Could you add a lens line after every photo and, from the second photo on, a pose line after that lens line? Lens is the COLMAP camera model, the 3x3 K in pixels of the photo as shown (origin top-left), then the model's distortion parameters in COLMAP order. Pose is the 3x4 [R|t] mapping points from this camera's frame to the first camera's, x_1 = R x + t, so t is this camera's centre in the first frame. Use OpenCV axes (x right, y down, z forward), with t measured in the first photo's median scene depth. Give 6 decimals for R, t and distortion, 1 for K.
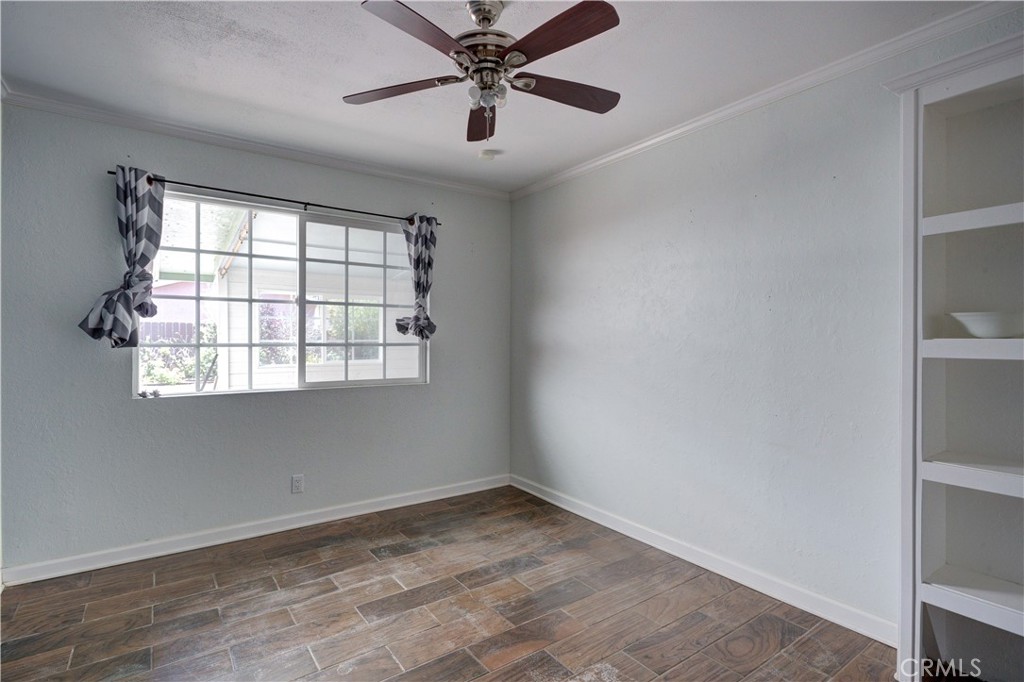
lens RADIAL K [[506.8, 0, 512.0], [0, 506.8, 341.0], [0, 0, 1]] dist [-0.003739, -0.000300]
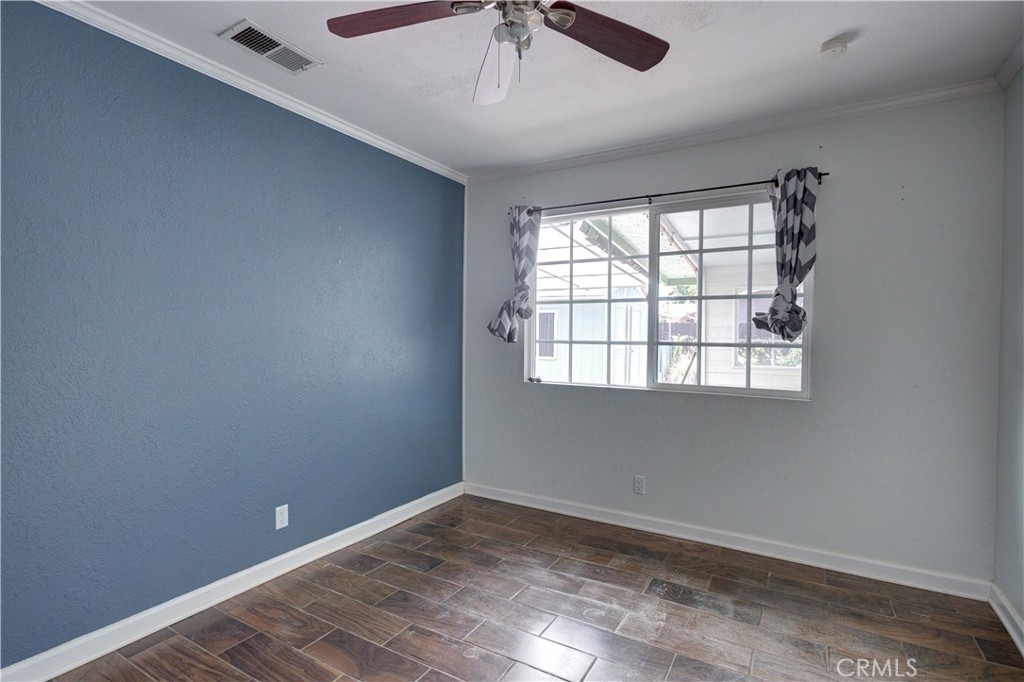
lens RADIAL K [[506.8, 0, 512.0], [0, 506.8, 341.0], [0, 0, 1]] dist [-0.003739, -0.000300]
pose [[0.396665, 0.013142, -0.917869, 0.404774], [-0.013573, 0.999872, 0.008451, -0.001729], [0.917863, 0.009106, 0.396793, 0.409602]]
